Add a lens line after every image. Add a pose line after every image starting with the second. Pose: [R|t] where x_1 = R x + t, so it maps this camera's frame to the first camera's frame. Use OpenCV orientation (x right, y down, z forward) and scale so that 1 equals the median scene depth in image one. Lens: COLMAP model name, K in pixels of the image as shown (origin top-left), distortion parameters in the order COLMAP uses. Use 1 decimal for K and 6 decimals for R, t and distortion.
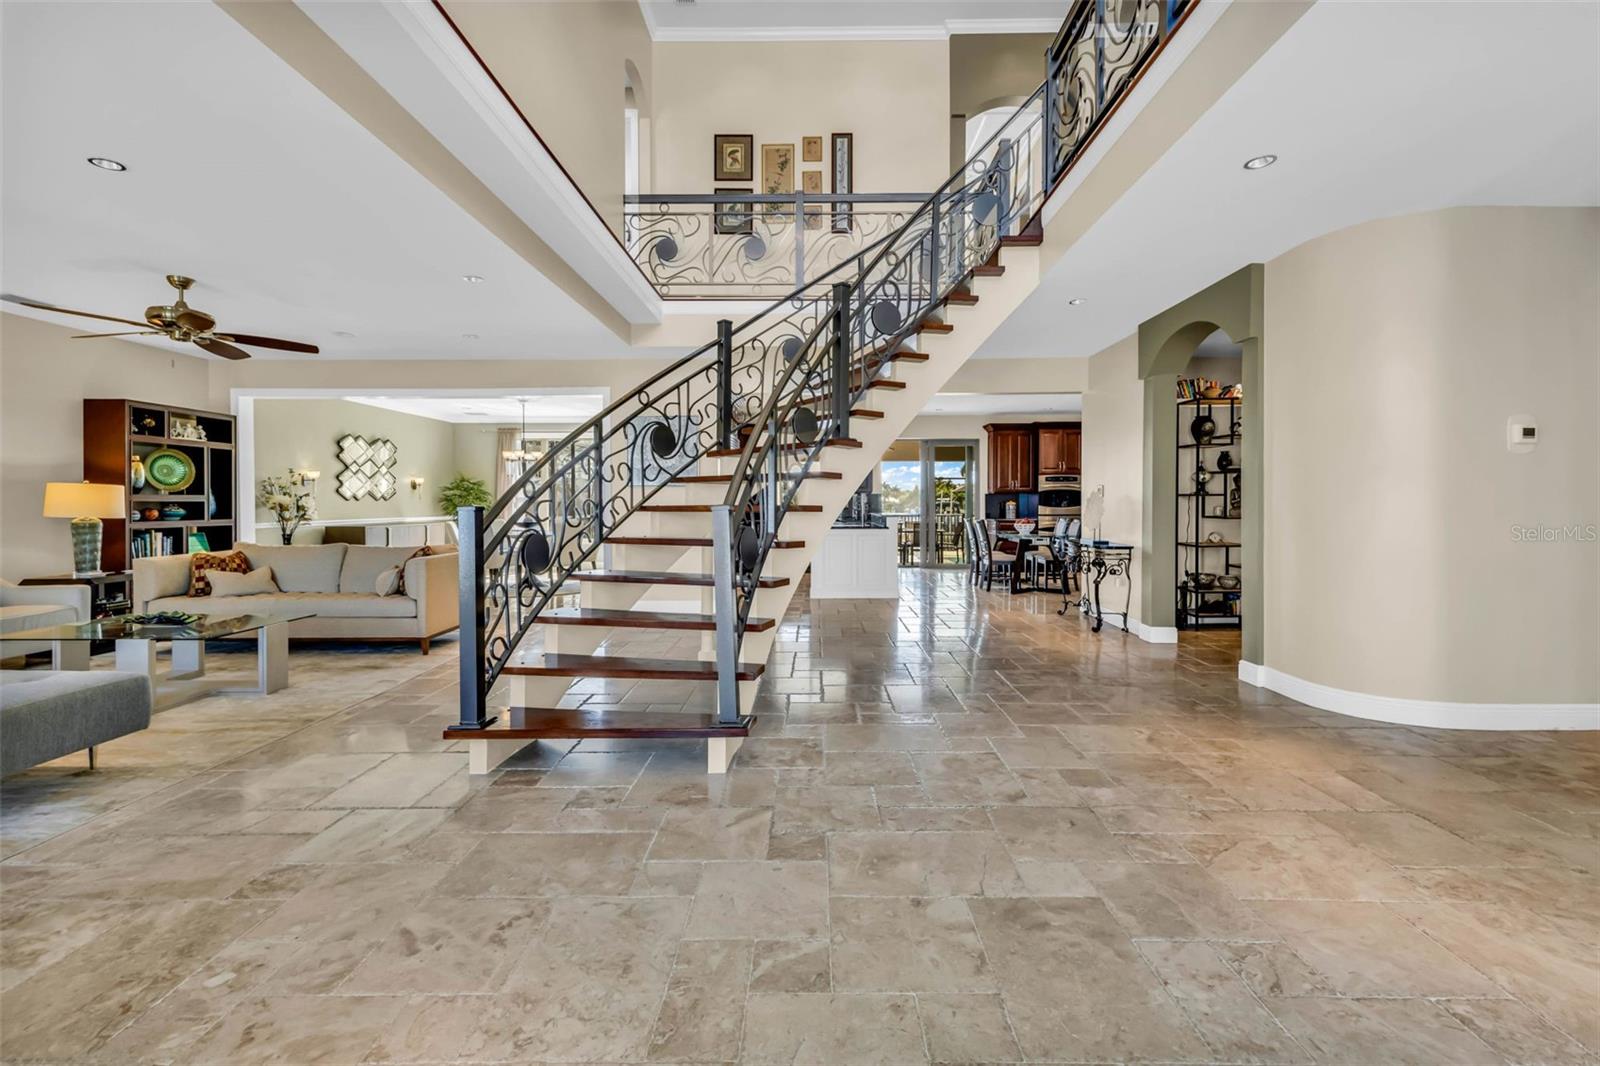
lens RADIAL K [[703.2, 0, 809.5], [0, 703.2, 501.4], [0, 0, 1]] dist [0.001742, 0.000079]
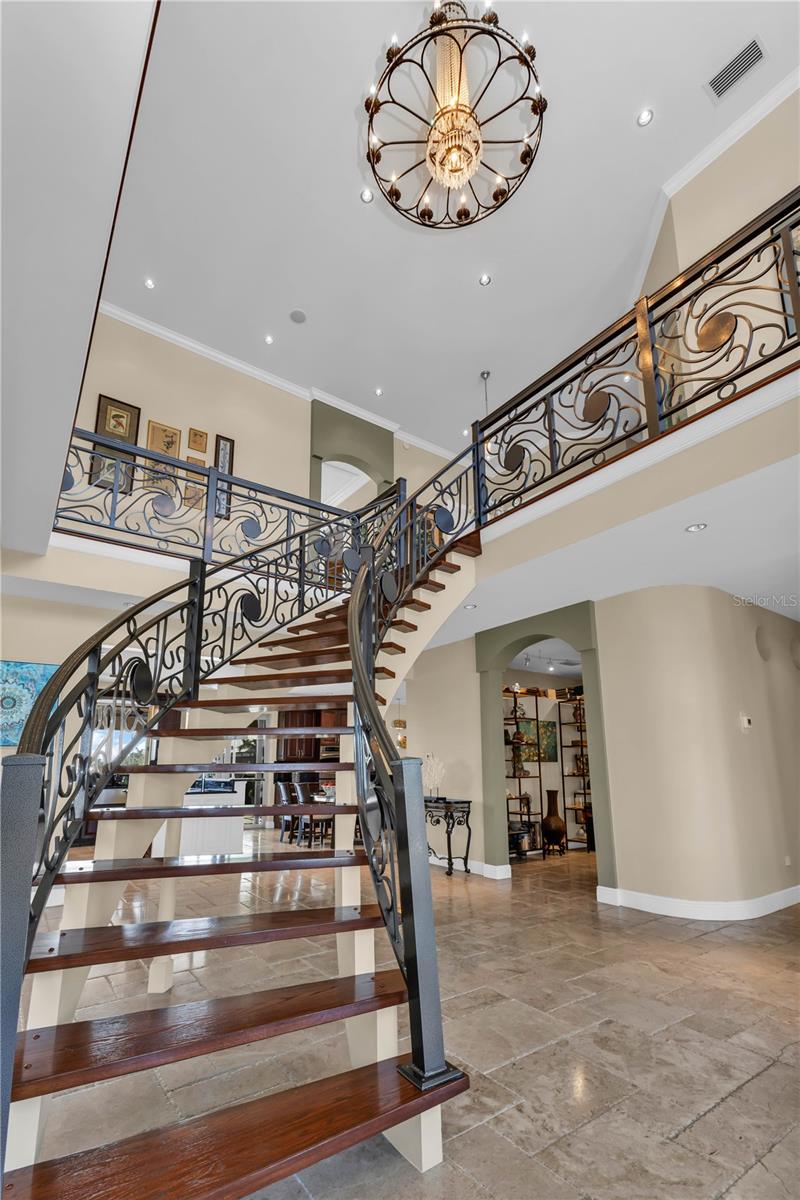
lens RADIAL K [[541.7, 0, 398.8], [0, 541.7, 655.1], [0, 0, 1]] dist [0.001597, 0.000132]
pose [[0.810213, 0.120918, 0.573528, -0.323491], [0.000206, 0.978431, -0.206576, 0.010689], [-0.586136, 0.167489, 0.792712, 0.334051]]
